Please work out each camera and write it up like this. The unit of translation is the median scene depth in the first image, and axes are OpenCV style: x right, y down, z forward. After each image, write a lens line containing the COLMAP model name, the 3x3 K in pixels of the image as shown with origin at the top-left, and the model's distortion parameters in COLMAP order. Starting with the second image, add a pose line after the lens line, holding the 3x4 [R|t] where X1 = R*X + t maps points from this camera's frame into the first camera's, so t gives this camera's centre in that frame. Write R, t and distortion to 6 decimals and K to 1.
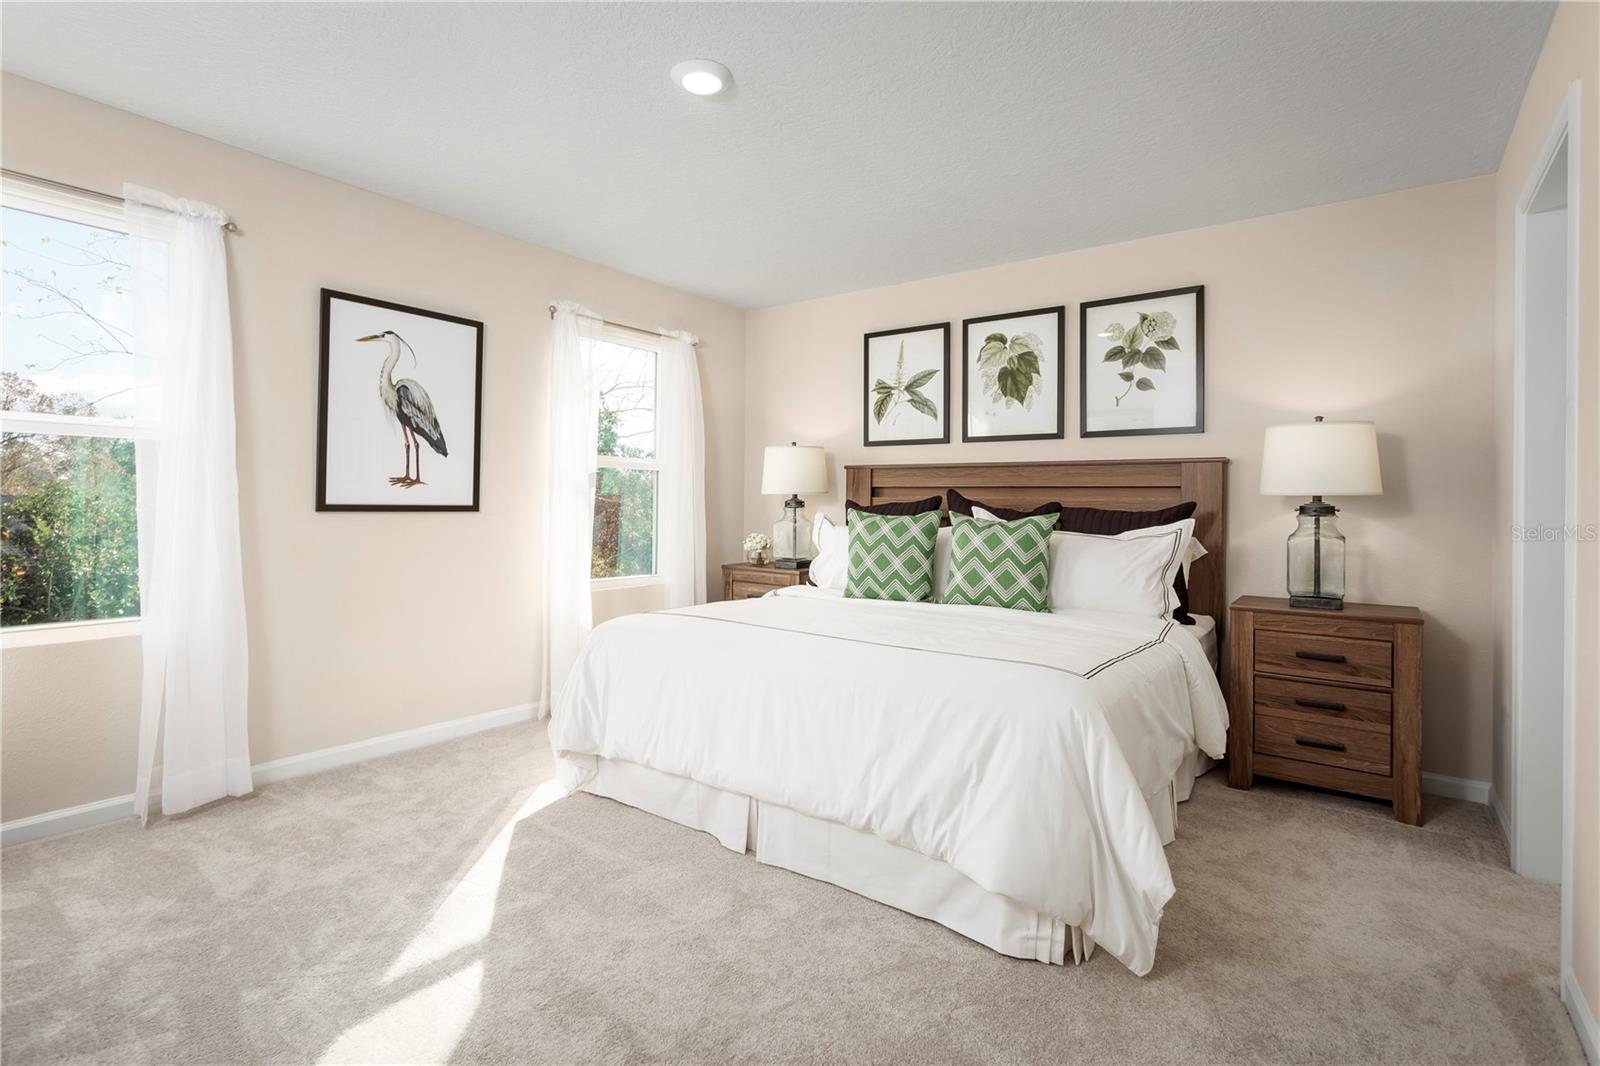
lens RADIAL K [[763.1, 0, 800.8], [0, 763.1, 503.1], [0, 0, 1]] dist [-0.002273, 0.000574]
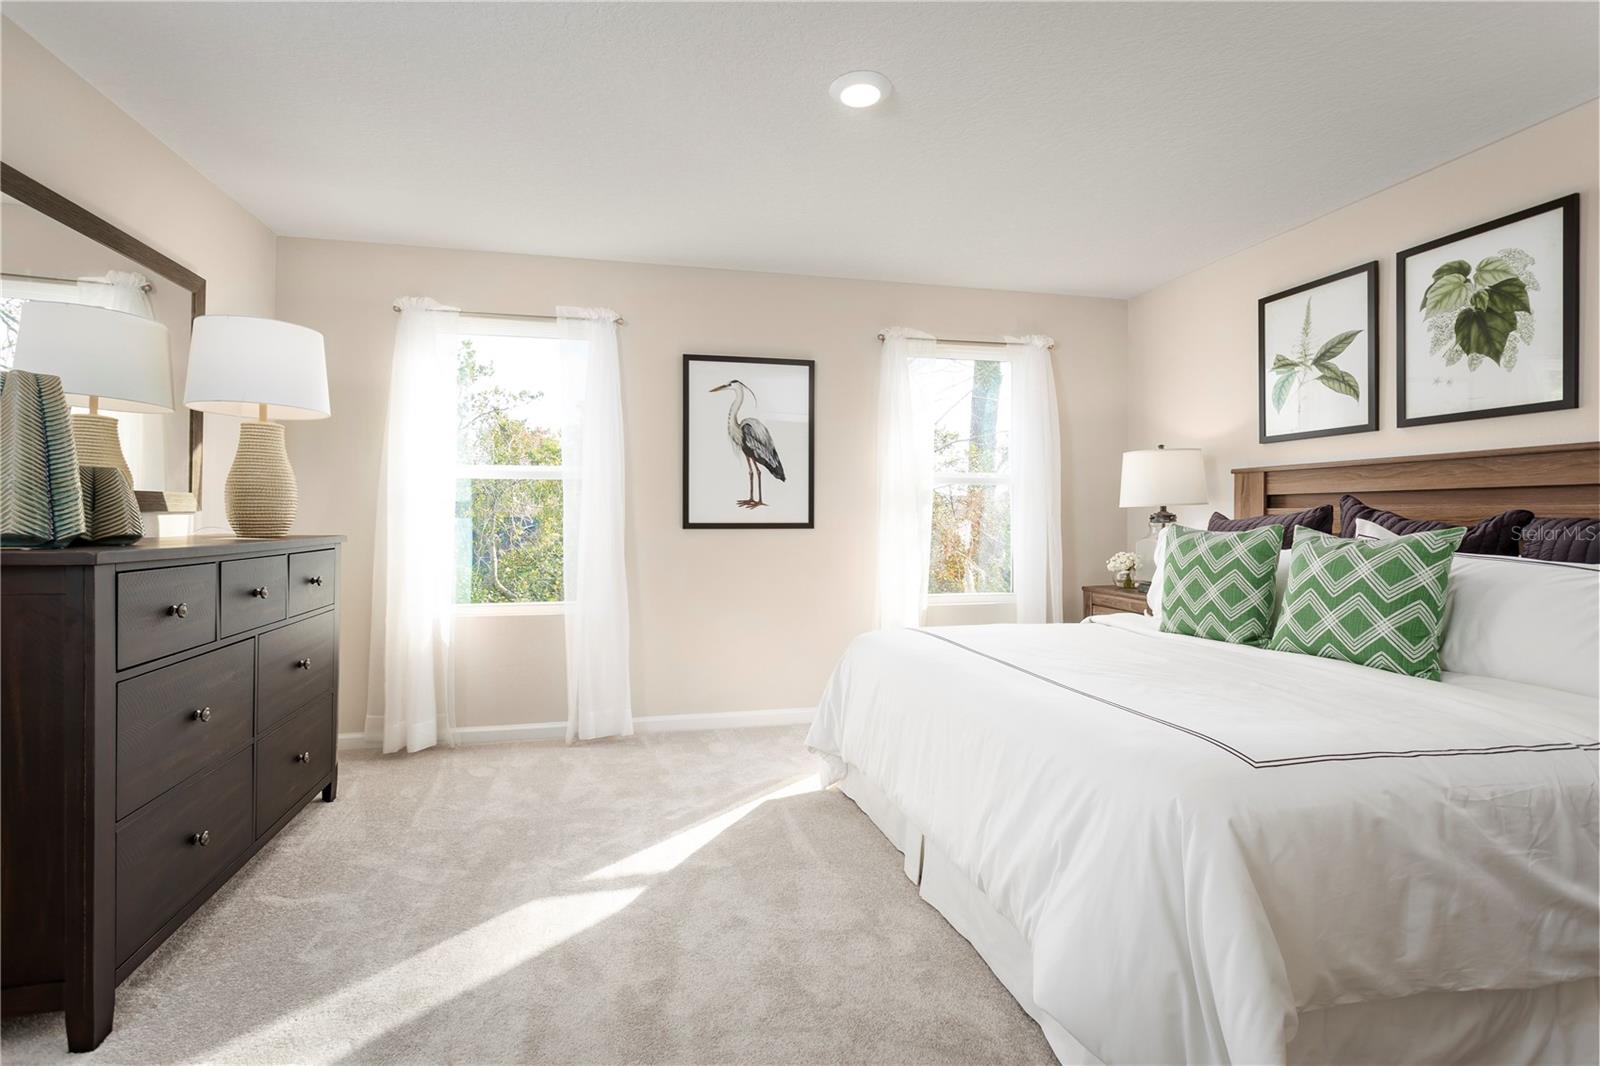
lens RADIAL K [[760.9, 0, 792.2], [0, 760.9, 528.7], [0, 0, 1]] dist [0.000244, 0.001911]
pose [[0.761329, -0.003547, -0.648356, 0.301708], [0.010561, 0.999920, 0.006931, 0.003628], [0.648280, -0.012124, 0.761306, 0.125807]]
